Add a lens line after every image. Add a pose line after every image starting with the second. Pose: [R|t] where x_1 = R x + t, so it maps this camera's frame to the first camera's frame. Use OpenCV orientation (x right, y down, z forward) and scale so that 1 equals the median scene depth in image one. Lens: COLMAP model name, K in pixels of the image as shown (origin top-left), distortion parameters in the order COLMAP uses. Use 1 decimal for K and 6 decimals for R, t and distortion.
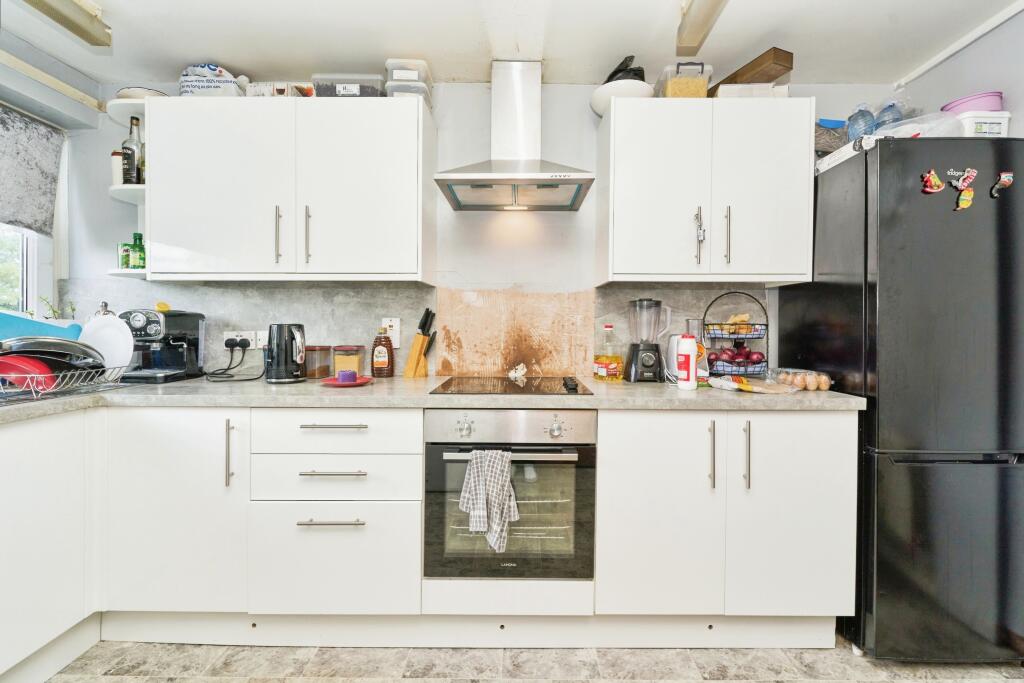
lens RADIAL K [[417.1, 0, 512.4], [0, 417.1, 320.8], [0, 0, 1]] dist [-0.000611, 0.000071]
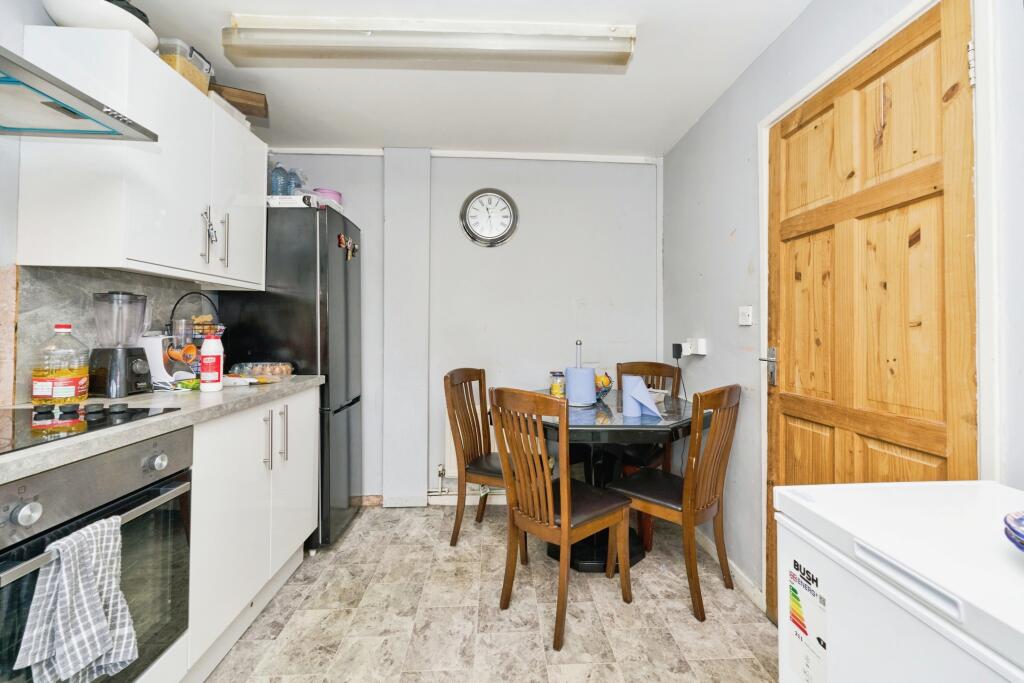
lens RADIAL K [[417.1, 0, 512.4], [0, 417.1, 320.8], [0, 0, 1]] dist [-0.000611, 0.000071]
pose [[-0.039402, 0.020644, 0.999010, -0.593250], [-0.015004, 0.999662, -0.021250, 0.010431], [-0.999111, -0.015827, -0.039079, 0.346715]]
